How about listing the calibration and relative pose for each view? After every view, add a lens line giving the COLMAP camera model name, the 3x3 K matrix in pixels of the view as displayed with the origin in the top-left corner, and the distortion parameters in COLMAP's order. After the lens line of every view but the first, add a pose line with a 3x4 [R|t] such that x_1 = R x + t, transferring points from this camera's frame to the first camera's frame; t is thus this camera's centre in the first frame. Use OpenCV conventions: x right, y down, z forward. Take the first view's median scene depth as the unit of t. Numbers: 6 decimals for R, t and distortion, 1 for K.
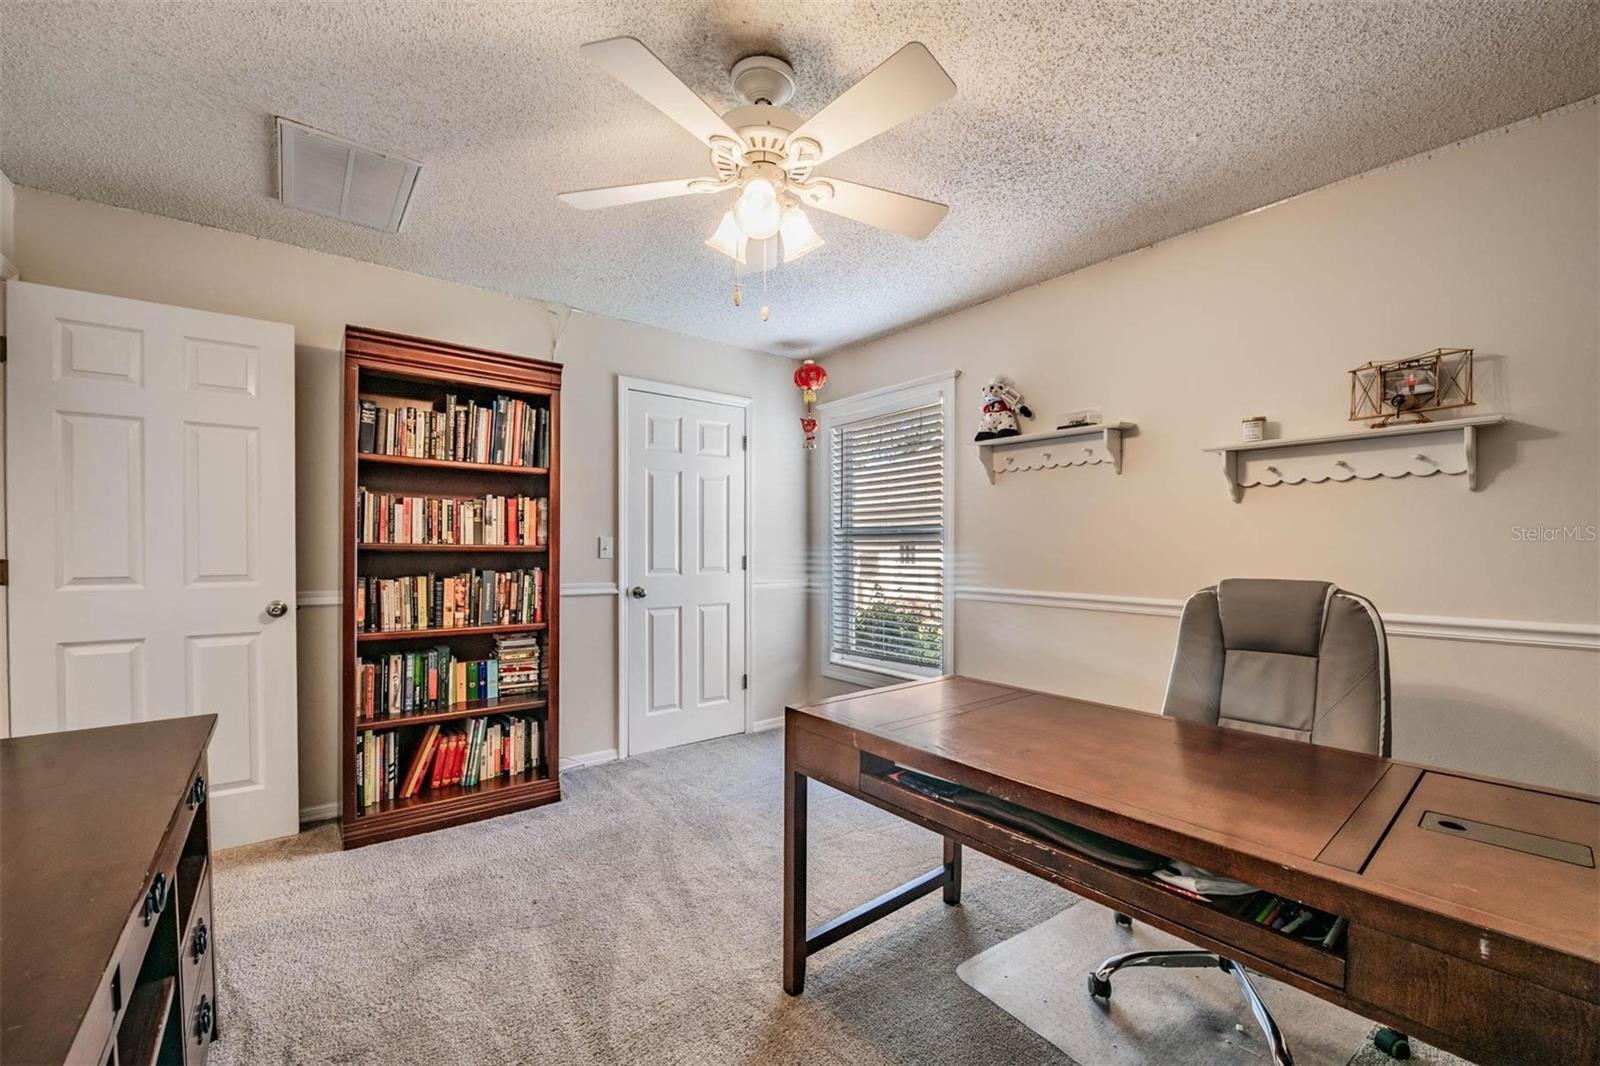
lens RADIAL K [[638.4, 0, 812.6], [0, 638.4, 538.3], [0, 0, 1]] dist [0.000177, 0.000088]
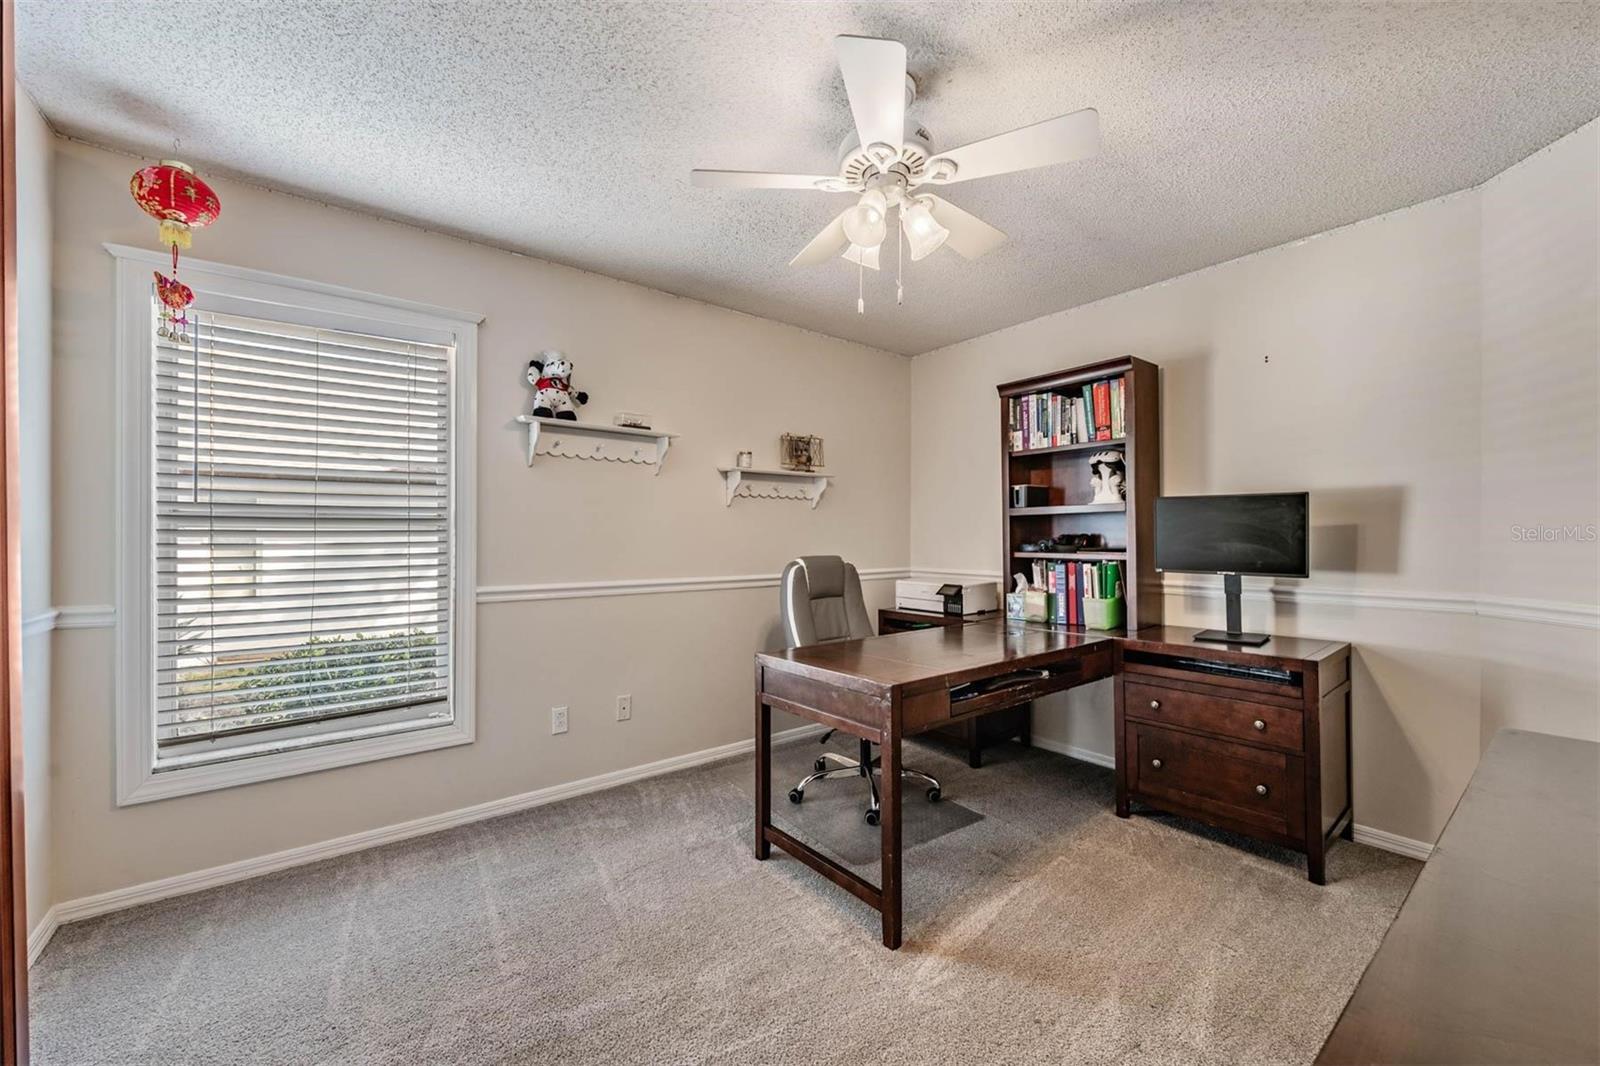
lens RADIAL K [[638.4, 0, 811.2], [0, 638.4, 538.9], [0, 0, 1]] dist [0.000177, 0.000088]
pose [[0.011478, 0.001431, 0.999933, -0.630484], [-0.008926, 0.999959, -0.001328, 0.013816], [-0.999894, -0.008910, 0.011491, 0.636989]]
